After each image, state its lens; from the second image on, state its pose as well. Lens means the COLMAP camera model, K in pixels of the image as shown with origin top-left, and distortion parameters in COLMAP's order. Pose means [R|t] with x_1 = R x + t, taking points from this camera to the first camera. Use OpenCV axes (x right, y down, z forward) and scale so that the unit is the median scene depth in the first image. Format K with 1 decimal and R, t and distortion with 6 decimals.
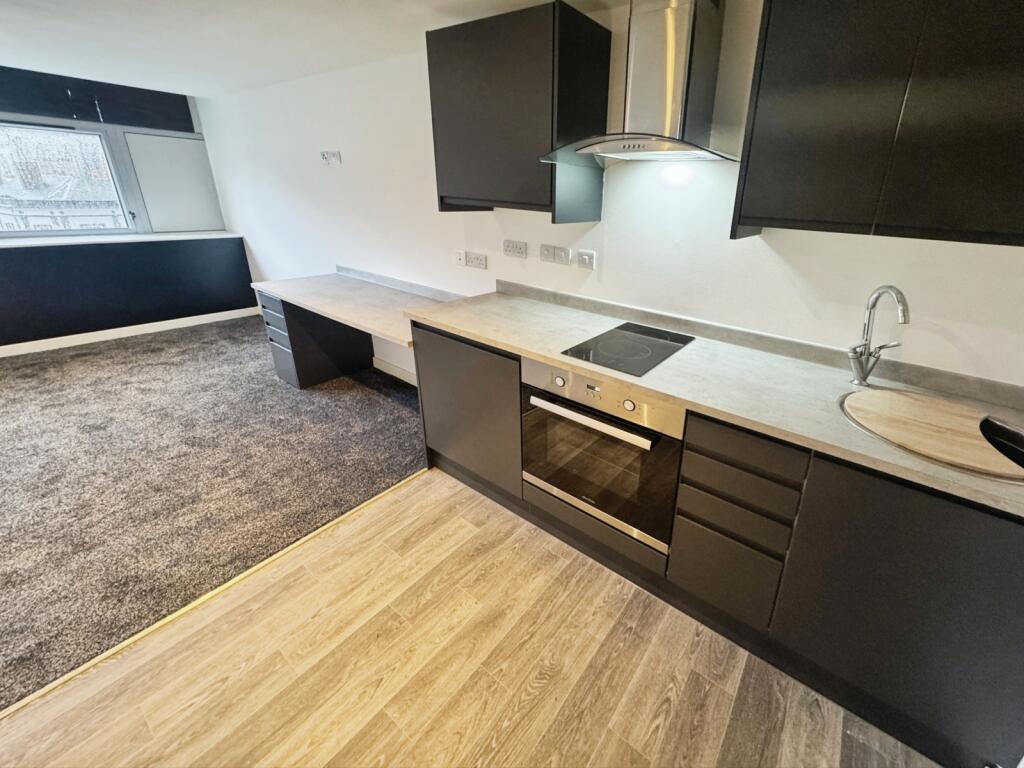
lens RADIAL K [[410.6, 0, 511.7], [0, 410.6, 383.2], [0, 0, 1]] dist [-0.000817, -0.000006]
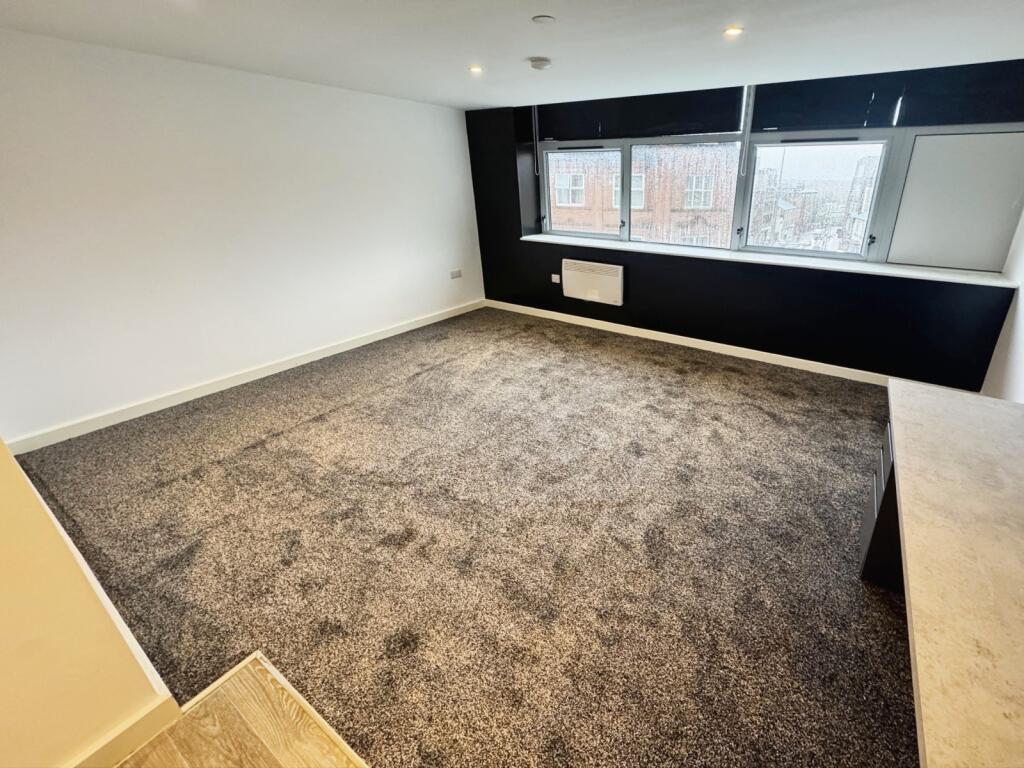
lens RADIAL K [[445.1, 0, 512.9], [0, 445.1, 378.2], [0, 0, 1]] dist [-0.001425, -0.000161]
pose [[0.084388, 0.366059, -0.926757, -0.150768], [-0.429095, 0.852769, 0.297762, -0.247181], [0.899308, 0.372540, 0.229038, 0.487458]]
